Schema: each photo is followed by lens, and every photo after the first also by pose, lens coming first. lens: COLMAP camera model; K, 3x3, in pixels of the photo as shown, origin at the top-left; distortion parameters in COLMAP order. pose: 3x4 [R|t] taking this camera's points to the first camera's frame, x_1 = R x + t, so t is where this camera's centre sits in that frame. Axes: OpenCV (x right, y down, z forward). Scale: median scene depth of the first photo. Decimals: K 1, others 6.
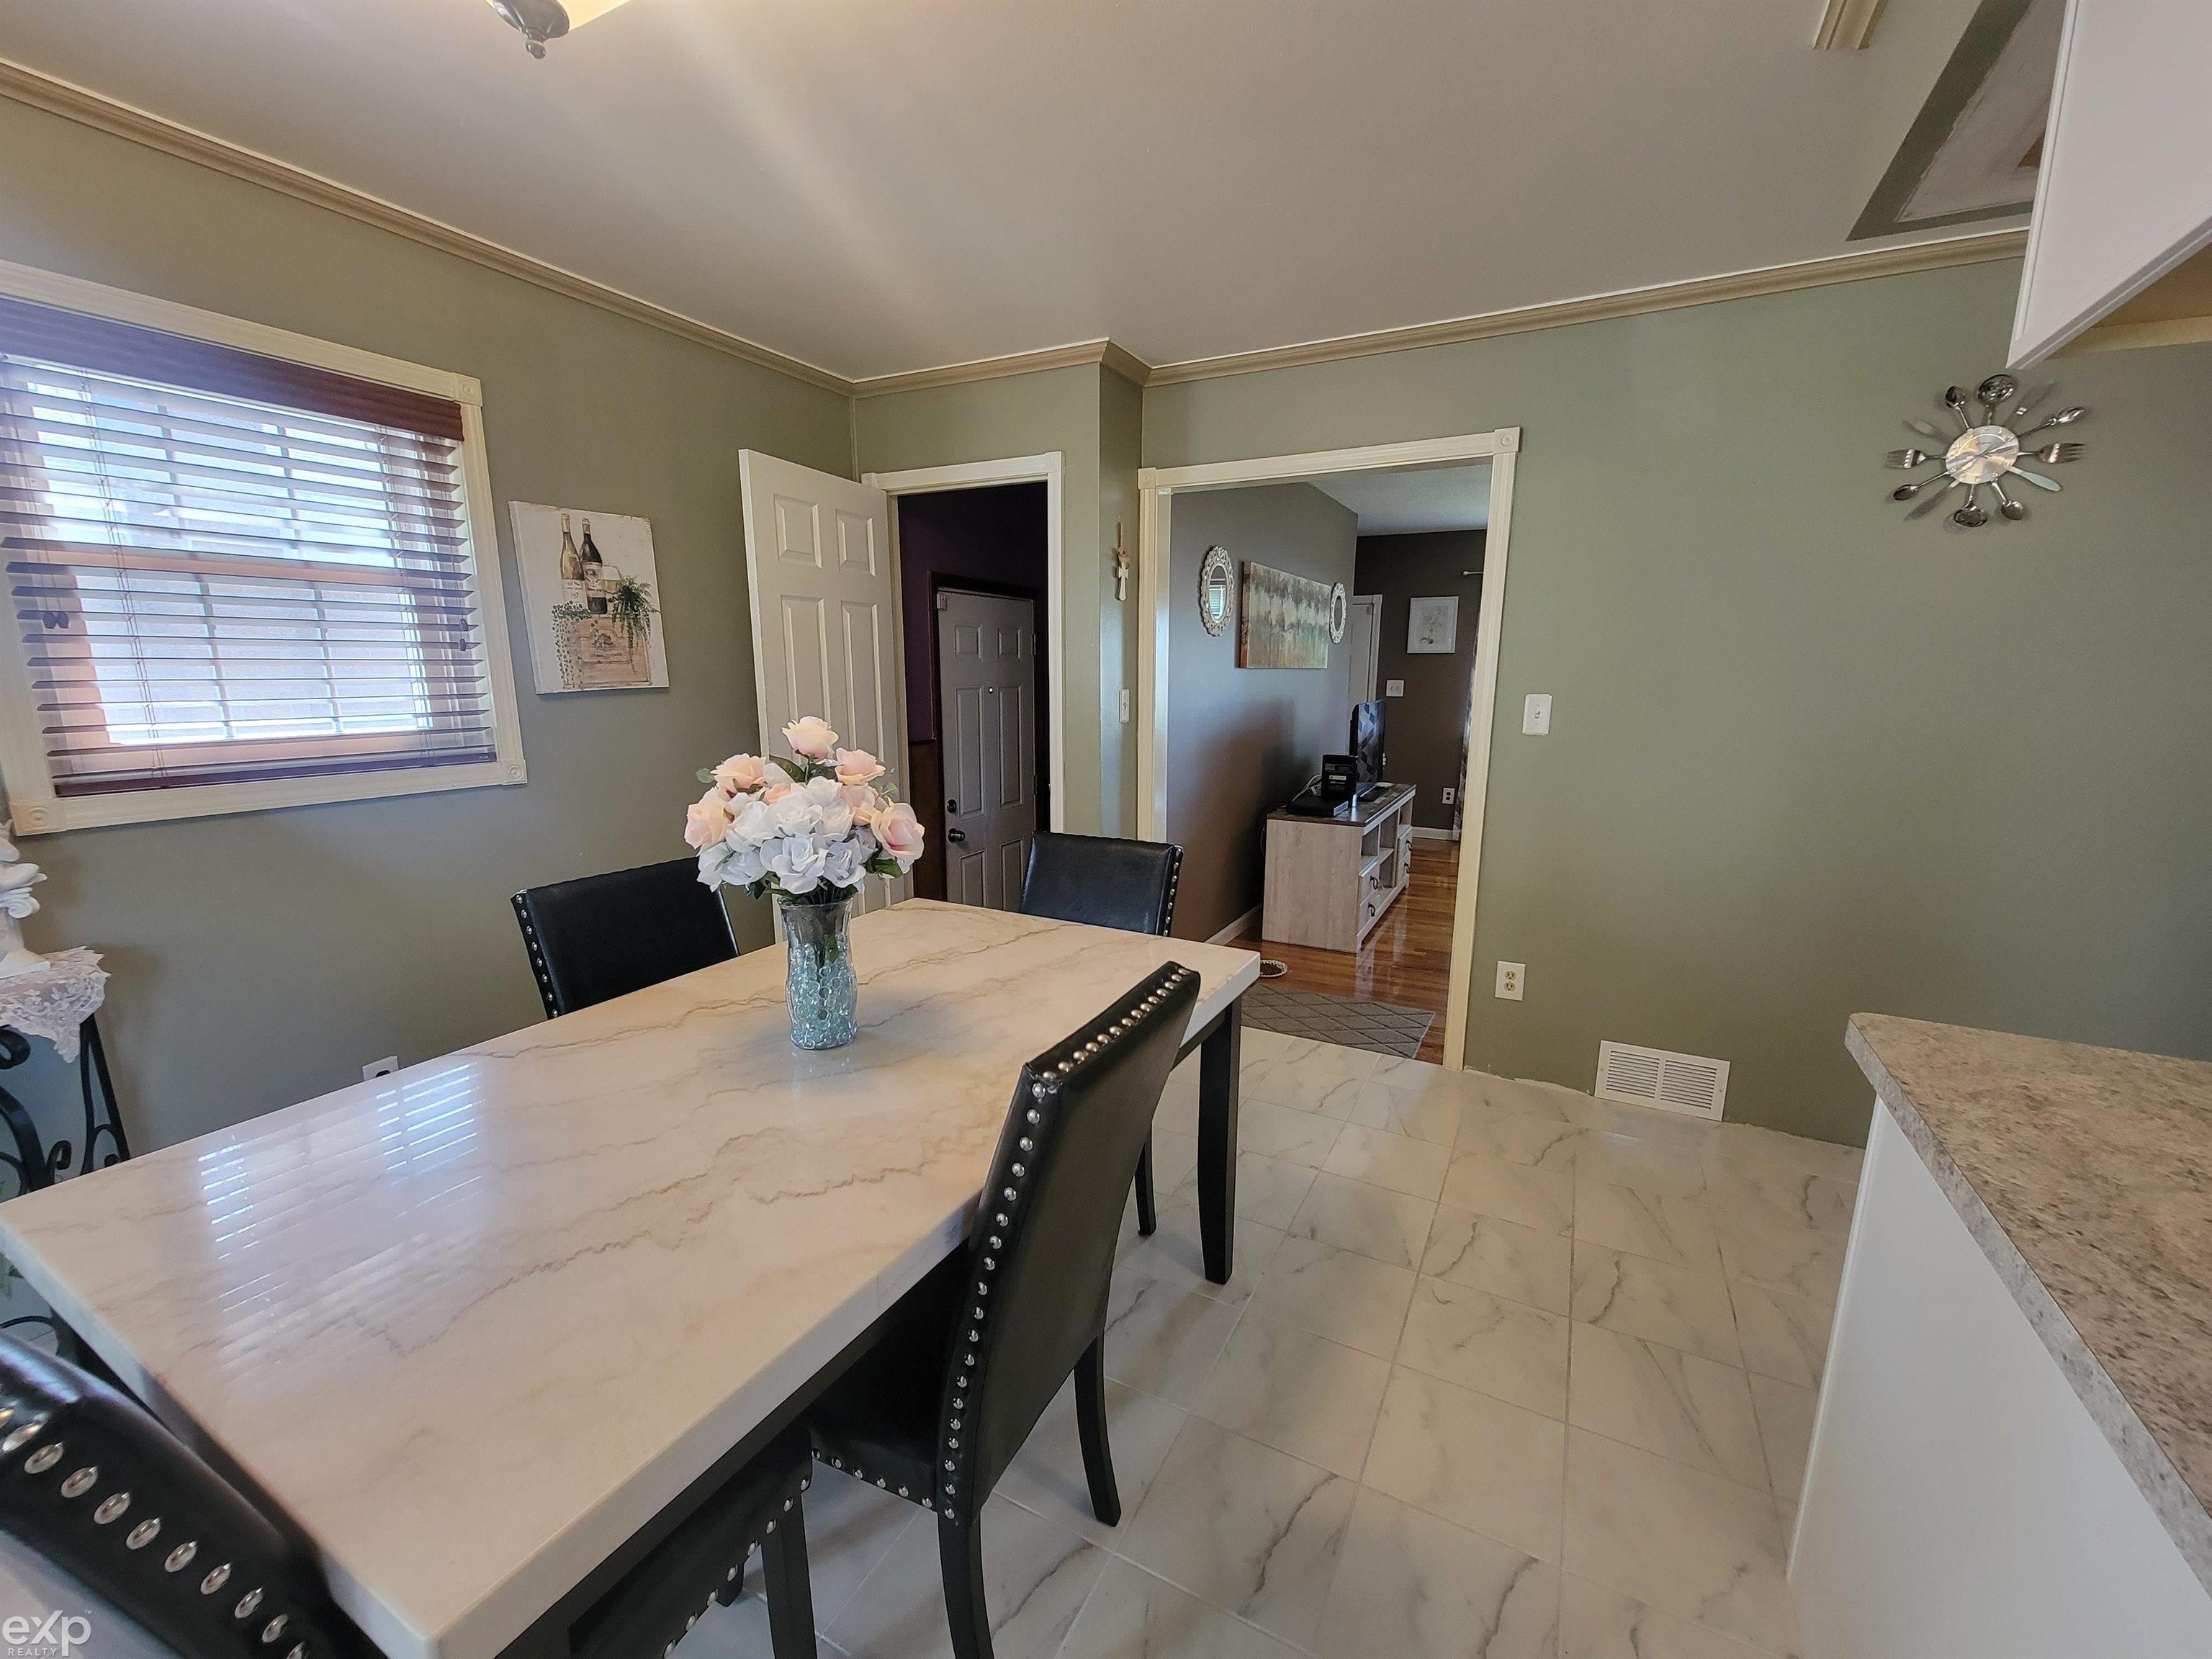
lens RADIAL K [[897.5, 0, 1106.3], [0, 897.5, 843.4], [0, 0, 1]] dist [-0.000010, 0.000561]
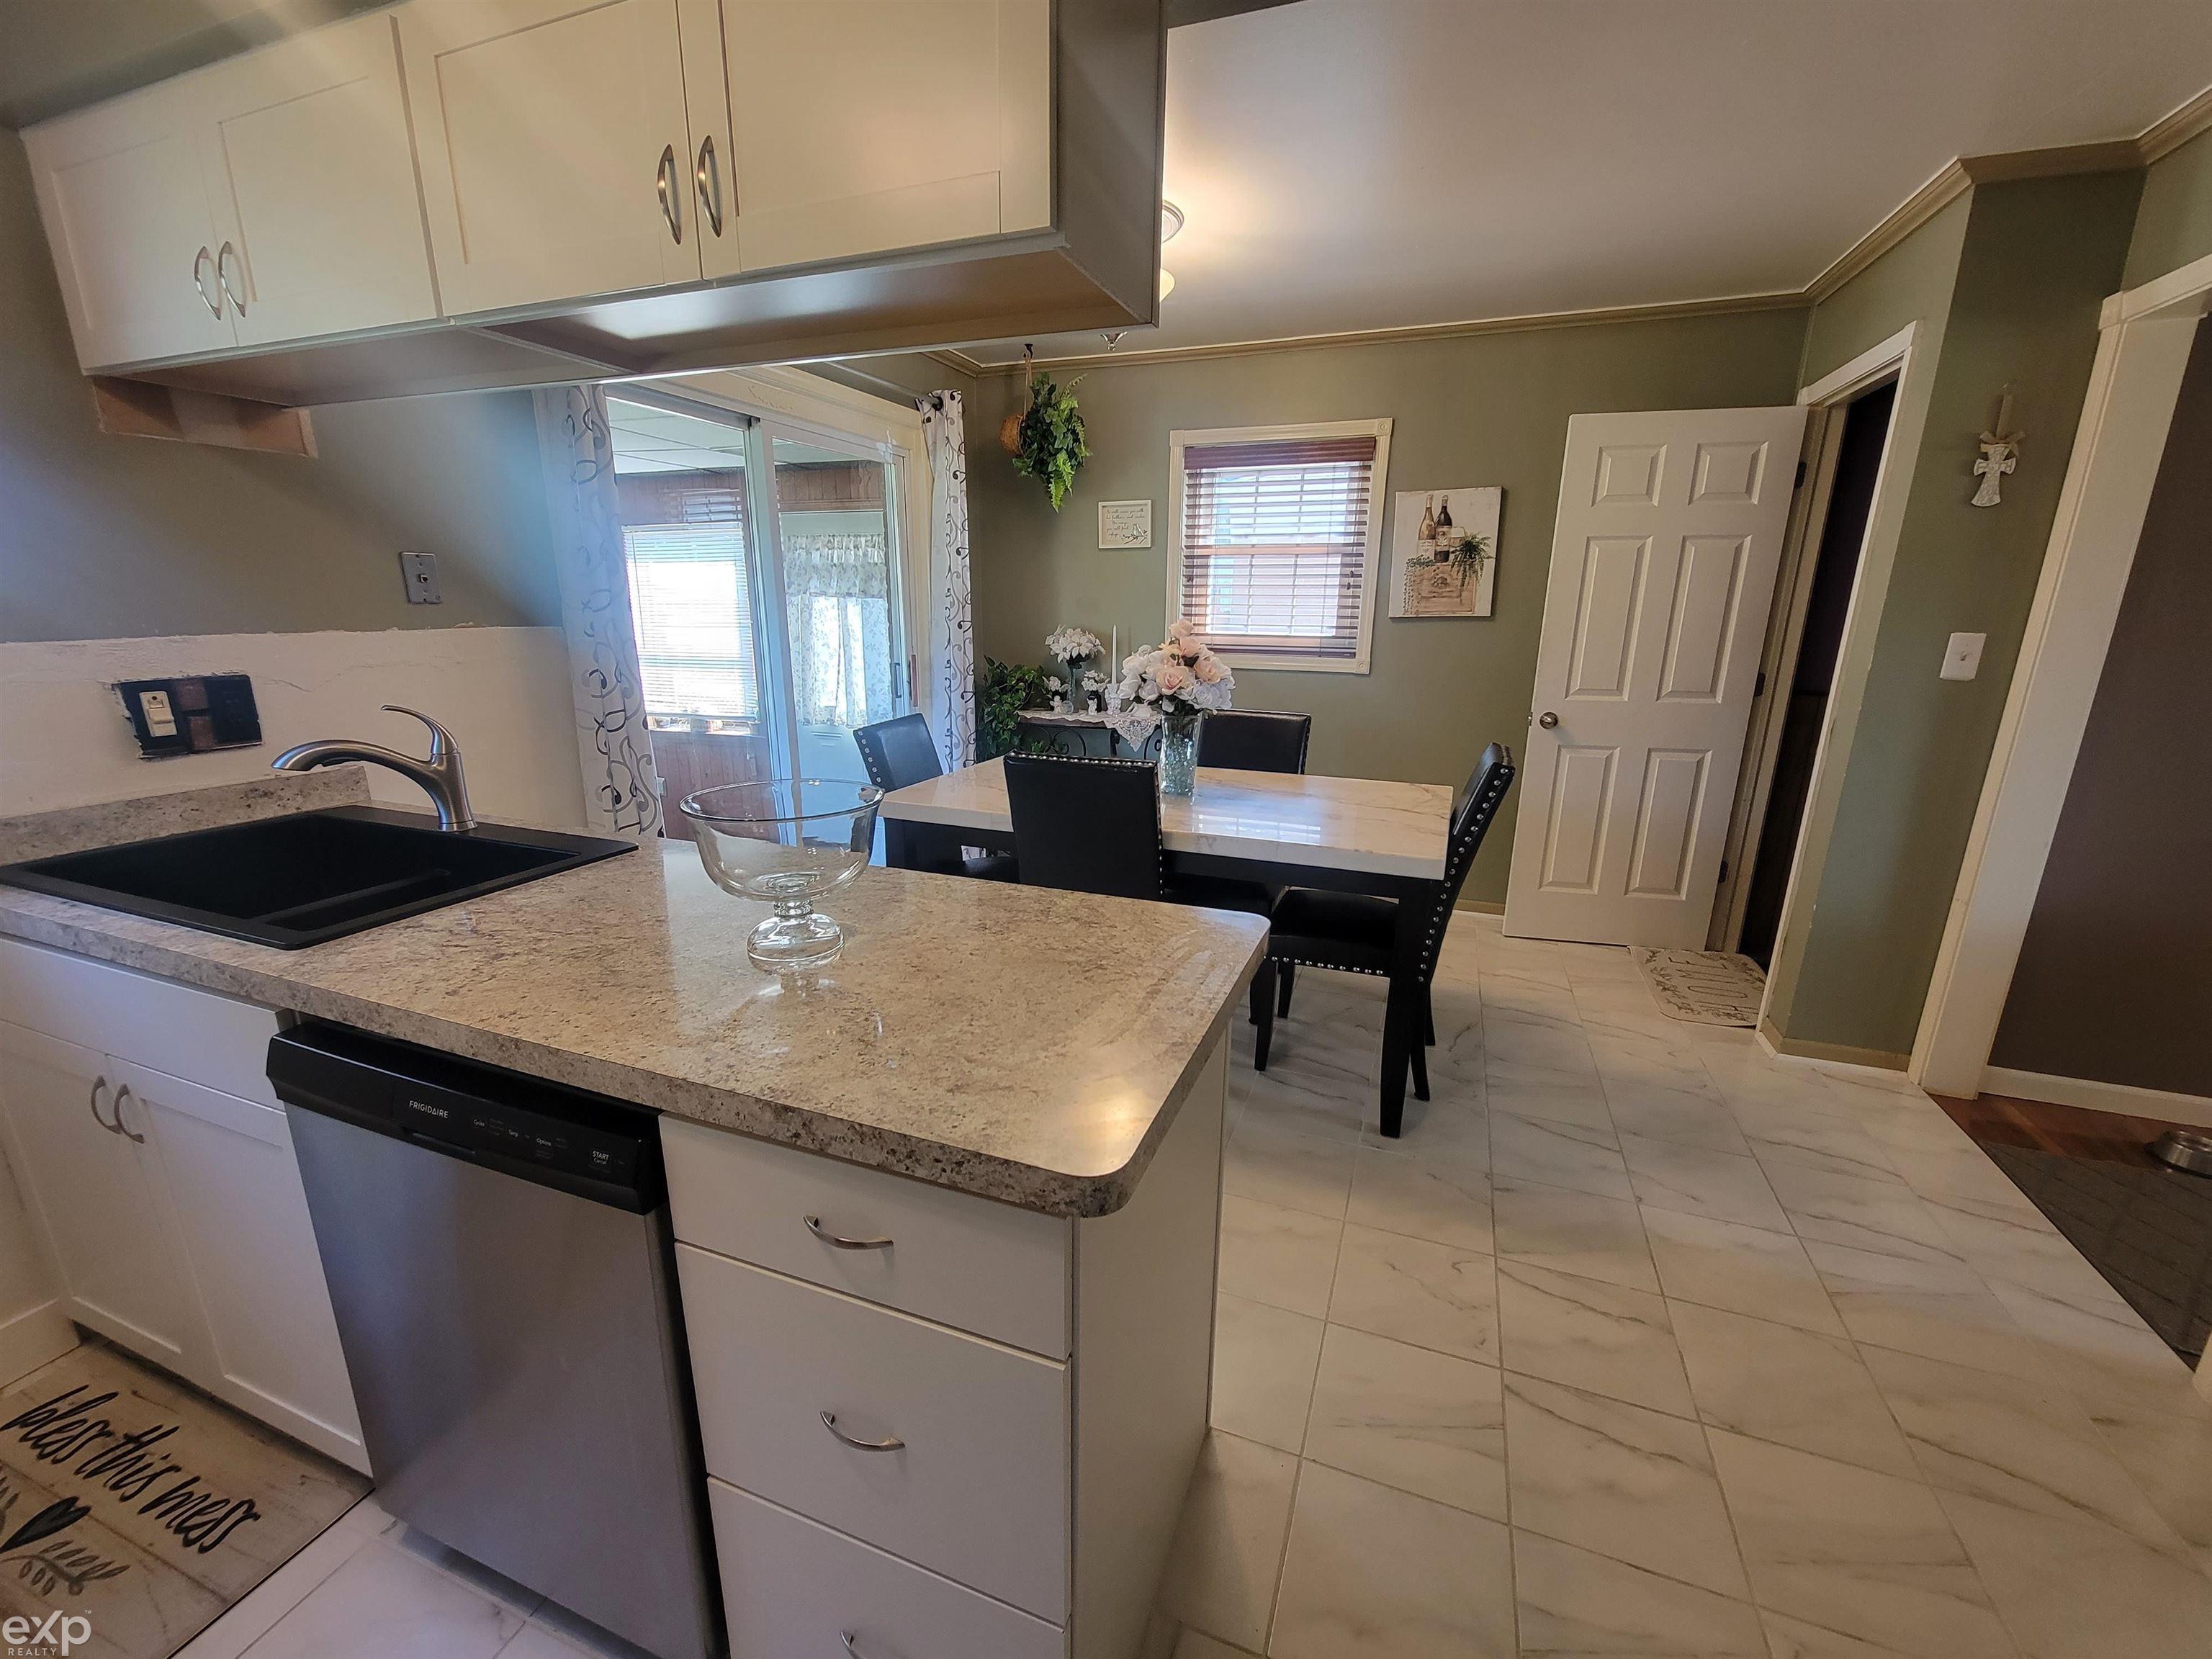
lens RADIAL K [[897.5, 0, 1099.9], [0, 897.5, 831.8], [0, 0, 1]] dist [-0.000010, 0.000561]
pose [[0.128644, 0.241771, -0.961768, 0.859839], [-0.203140, 0.955686, 0.213071, -0.040467], [0.970662, 0.167964, 0.172056, 0.303116]]
